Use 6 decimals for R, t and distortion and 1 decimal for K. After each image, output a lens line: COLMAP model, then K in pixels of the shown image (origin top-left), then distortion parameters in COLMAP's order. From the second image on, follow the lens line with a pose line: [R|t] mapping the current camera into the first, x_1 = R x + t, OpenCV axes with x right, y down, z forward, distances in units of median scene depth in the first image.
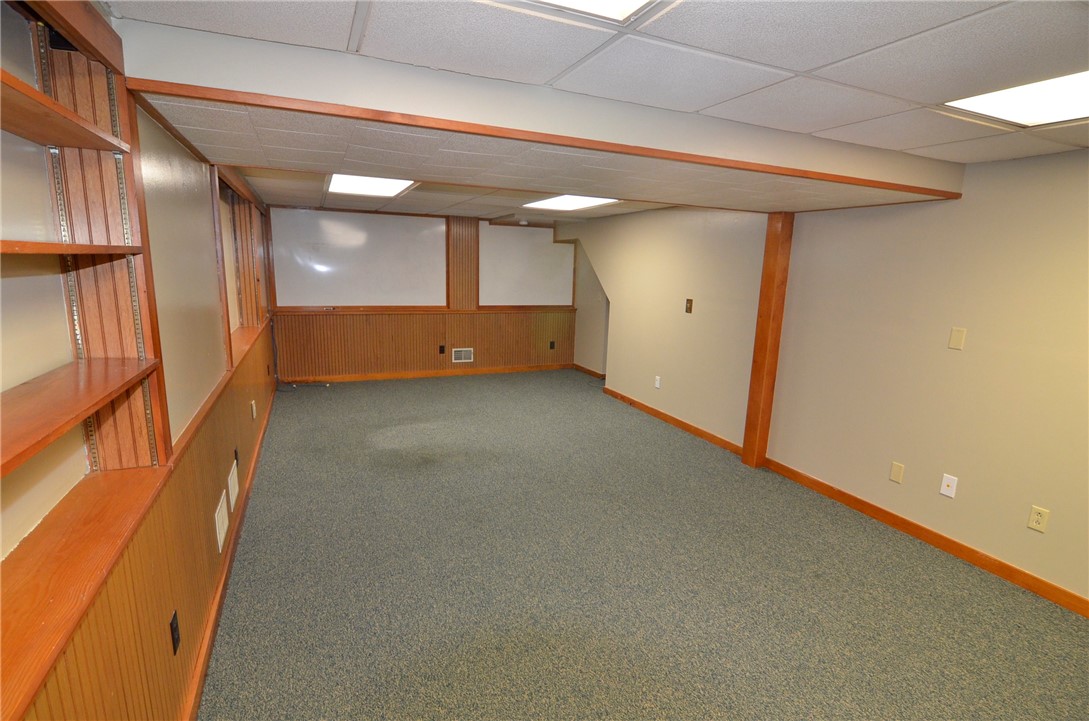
lens RADIAL K [[523.2, 0, 542.5], [0, 523.2, 368.9], [0, 0, 1]] dist [-0.004669, -0.001429]
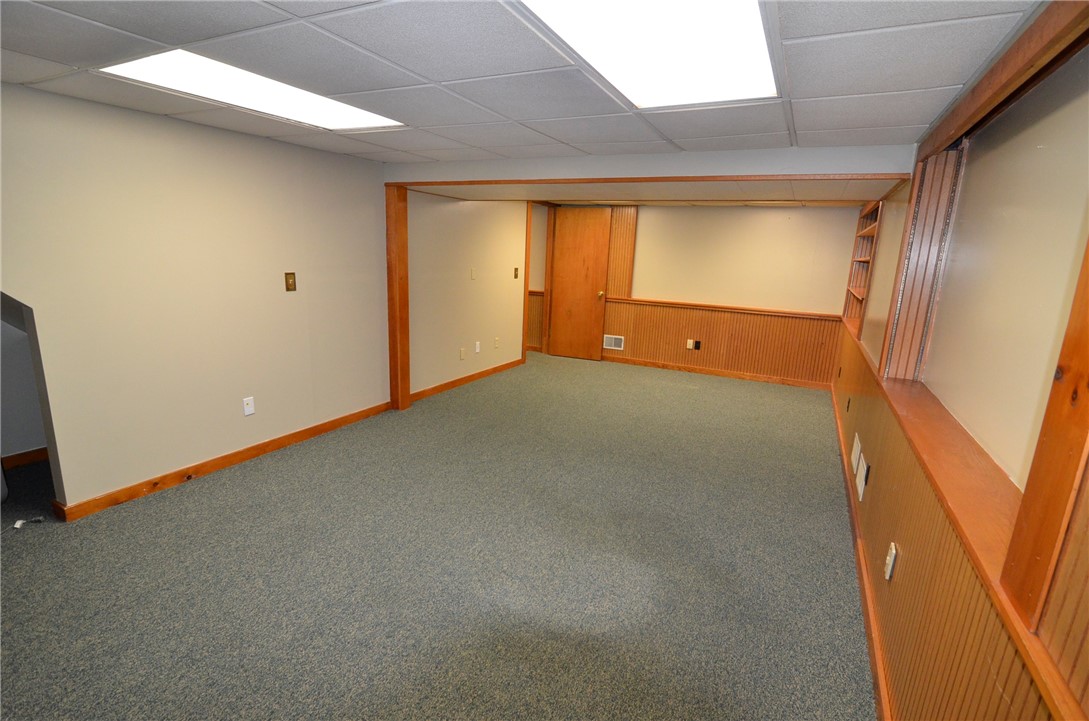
lens RADIAL K [[523.2, 0, 539.2], [0, 523.2, 369.1], [0, 0, 1]] dist [-0.004669, -0.001429]
pose [[-0.636975, -0.225785, 0.737077, -0.590258], [0.085079, 0.929714, 0.358319, -0.270238], [-0.766175, 0.290950, -0.572996, 1.326605]]
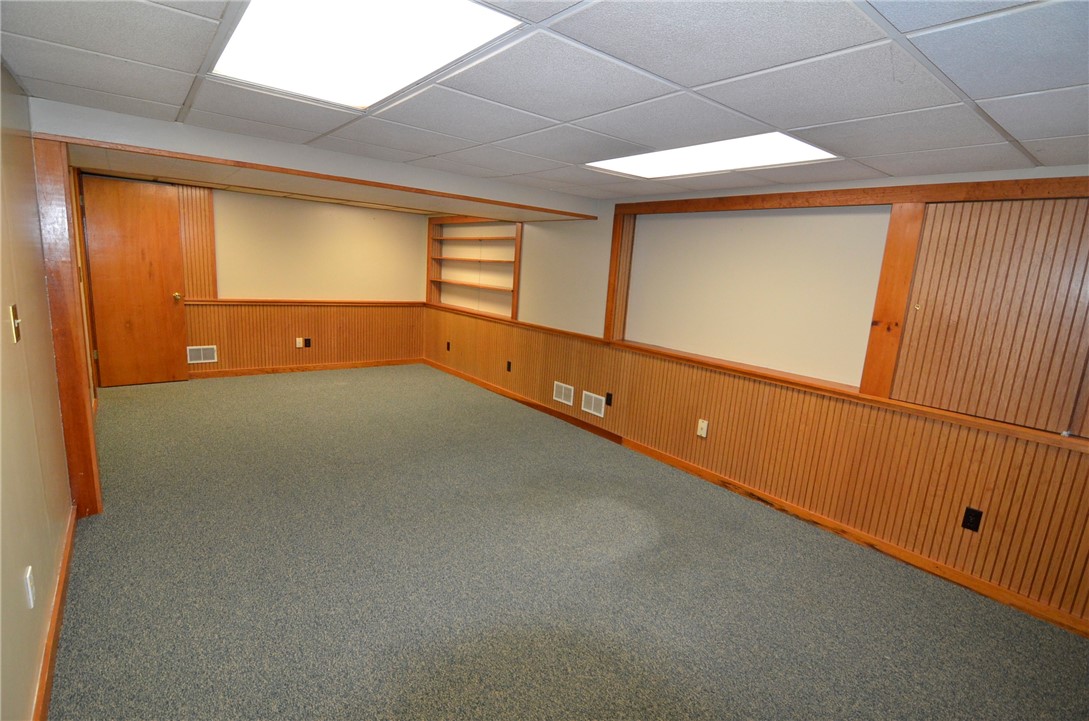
lens RADIAL K [[523.2, 0, 543.5], [0, 523.2, 363.0], [0, 0, 1]] dist [-0.004669, -0.001429]
pose [[-0.963708, -0.048725, -0.262476, 0.010266], [-0.141766, 0.926521, 0.348513, -0.307966], [0.226208, 0.373075, -0.899803, 1.590380]]
